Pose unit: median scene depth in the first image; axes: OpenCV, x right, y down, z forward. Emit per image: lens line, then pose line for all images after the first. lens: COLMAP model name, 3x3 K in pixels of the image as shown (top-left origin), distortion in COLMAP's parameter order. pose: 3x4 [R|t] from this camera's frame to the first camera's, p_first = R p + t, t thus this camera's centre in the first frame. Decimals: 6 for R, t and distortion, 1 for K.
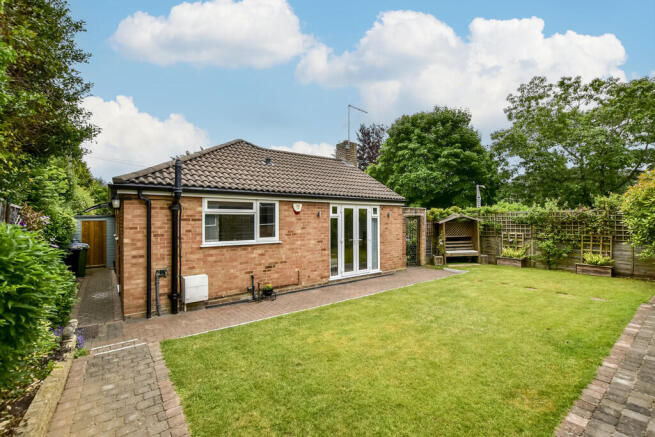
lens RADIAL K [[290.8, 0, 329.0], [0, 290.8, 218.9], [0, 0, 1]] dist [-0.010705, 0.000353]
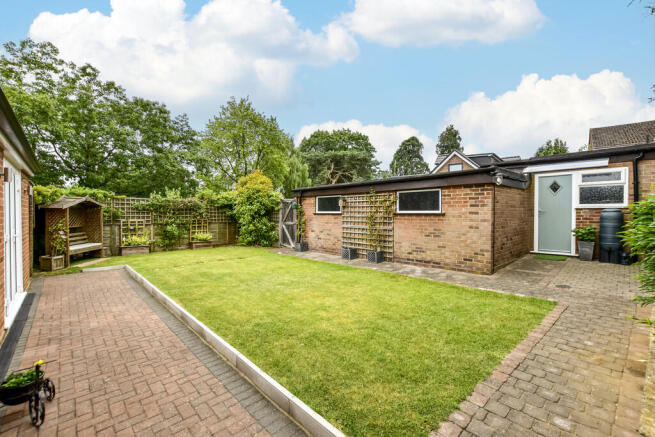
lens RADIAL K [[290.8, 0, 329.6], [0, 290.8, 217.5], [0, 0, 1]] dist [-0.010705, 0.000353]
pose [[-0.099001, -0.005965, 0.995069, -0.670685], [-0.003912, 0.999977, 0.005605, 0.056766], [-0.995080, -0.003338, -0.099022, 0.784685]]
